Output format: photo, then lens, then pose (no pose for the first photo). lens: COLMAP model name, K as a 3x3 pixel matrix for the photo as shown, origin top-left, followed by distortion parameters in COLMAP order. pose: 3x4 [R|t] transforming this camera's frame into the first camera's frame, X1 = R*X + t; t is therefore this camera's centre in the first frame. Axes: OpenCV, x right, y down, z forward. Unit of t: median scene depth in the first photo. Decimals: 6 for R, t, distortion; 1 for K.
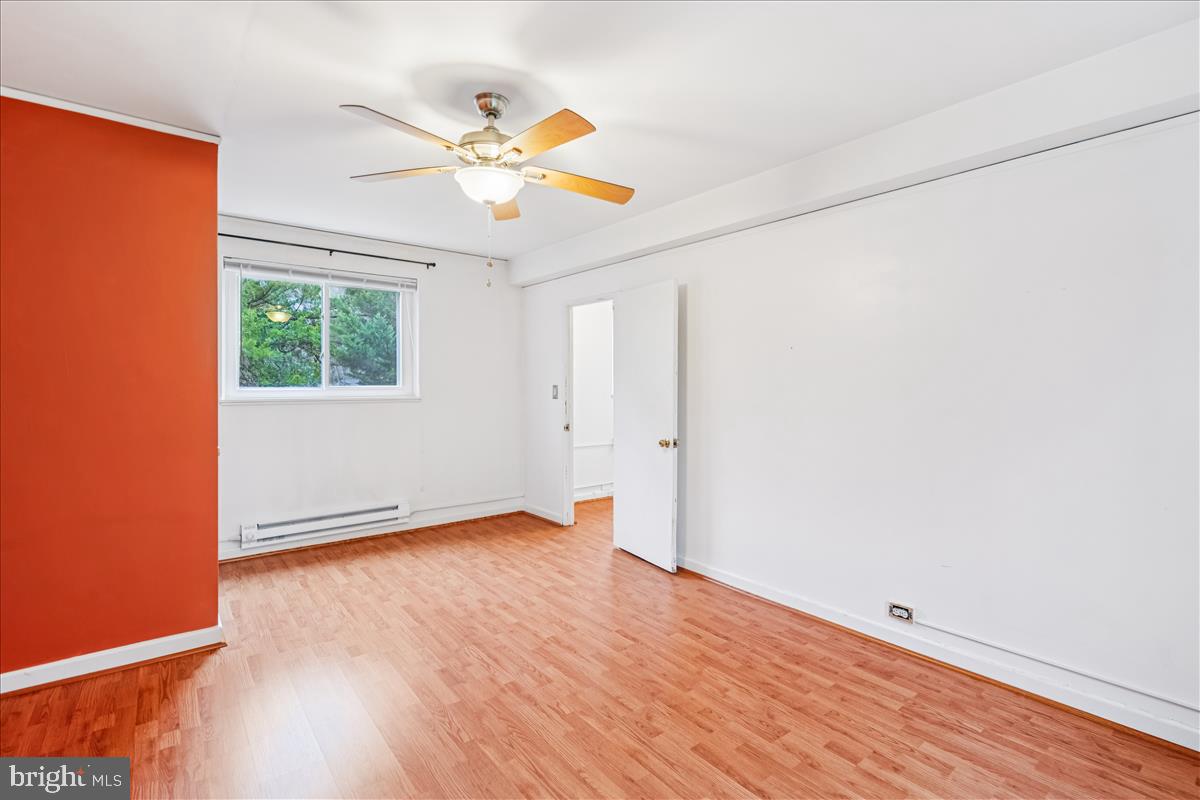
lens RADIAL K [[555.9, 0, 584.6], [0, 555.9, 395.0], [0, 0, 1]] dist [-0.000677, -0.000274]
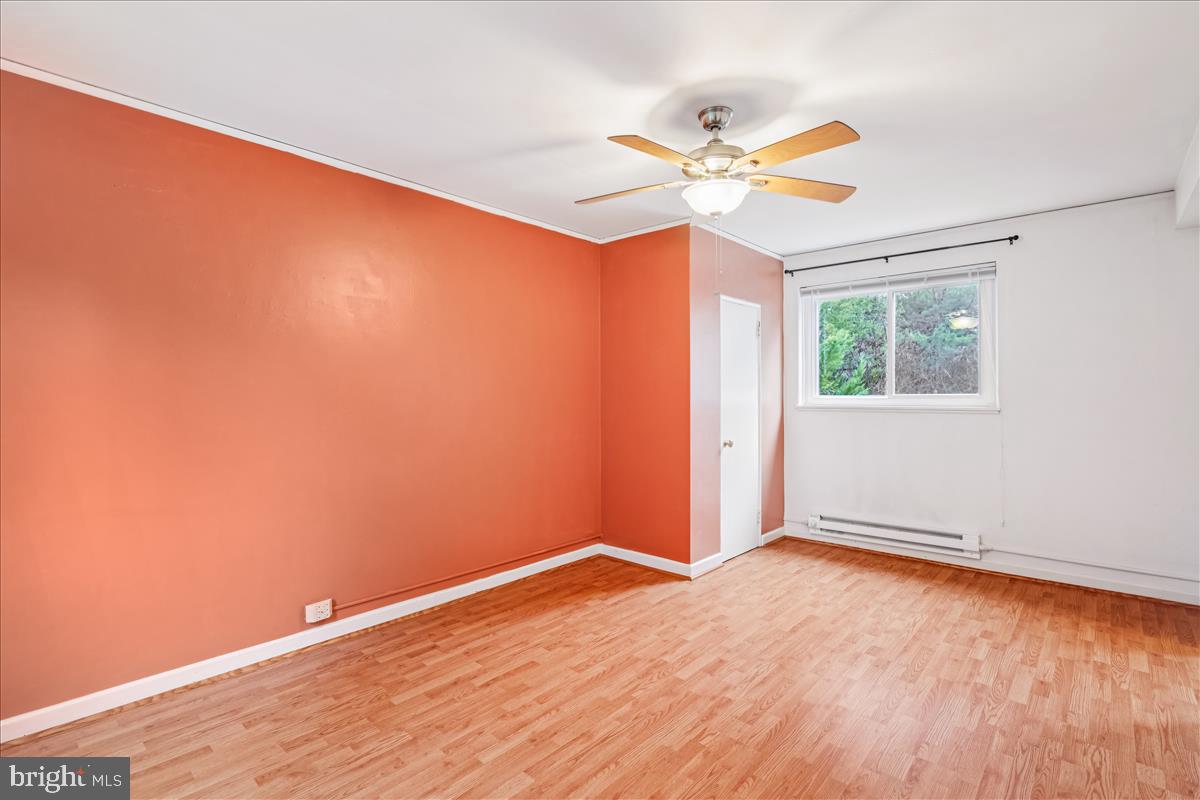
lens RADIAL K [[551.6, 0, 600.0], [0, 551.6, 400.0], [0, 0, 1]] dist [-0.001054, -0.000026]
pose [[0.181754, 0.008381, -0.983308, 0.456676], [-0.016393, 0.999851, 0.005492, -0.003347], [0.983207, 0.015121, 0.181865, 0.354088]]
